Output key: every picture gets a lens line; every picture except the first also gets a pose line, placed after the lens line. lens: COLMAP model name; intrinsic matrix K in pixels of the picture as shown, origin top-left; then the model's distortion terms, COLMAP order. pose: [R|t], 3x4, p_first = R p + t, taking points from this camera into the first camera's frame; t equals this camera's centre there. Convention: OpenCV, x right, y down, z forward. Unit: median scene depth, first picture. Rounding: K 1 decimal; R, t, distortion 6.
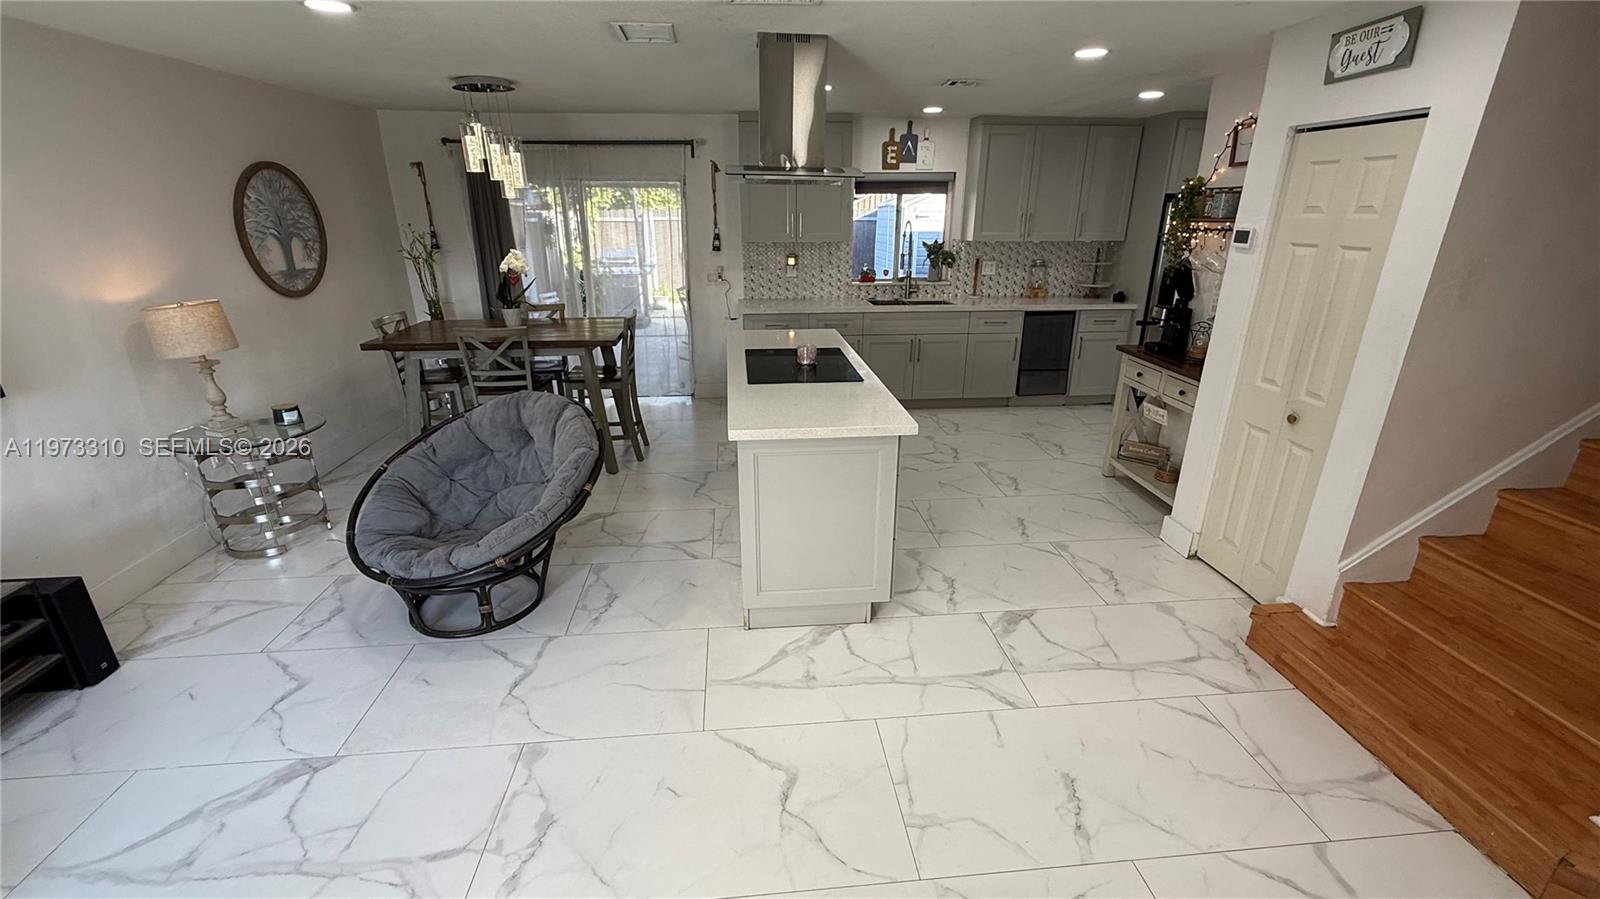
lens RADIAL K [[643.8, 0, 798.3], [0, 643.8, 436.1], [0, 0, 1]] dist [-0.002350, -0.000202]
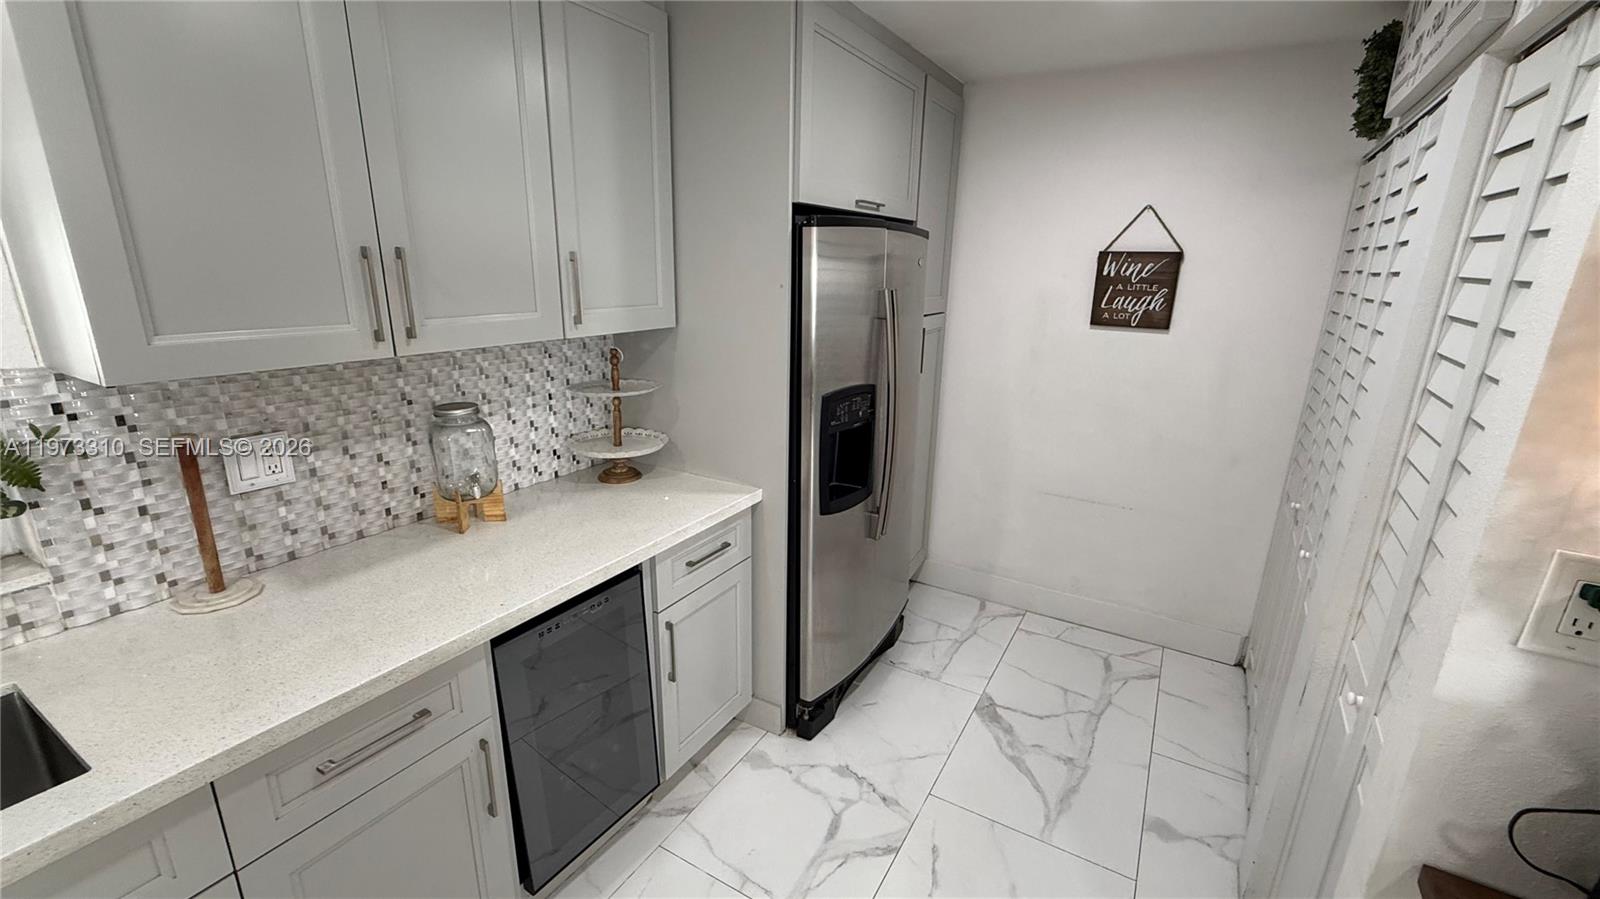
lens RADIAL K [[643.8, 0, 791.7], [0, 643.8, 448.4], [0, 0, 1]] dist [-0.002350, -0.000202]
pose [[0.571508, -0.210360, 0.793175, 0.232695], [0.254172, 0.964427, 0.072640, -0.247816], [-0.780240, 0.160089, 0.604646, 0.735701]]
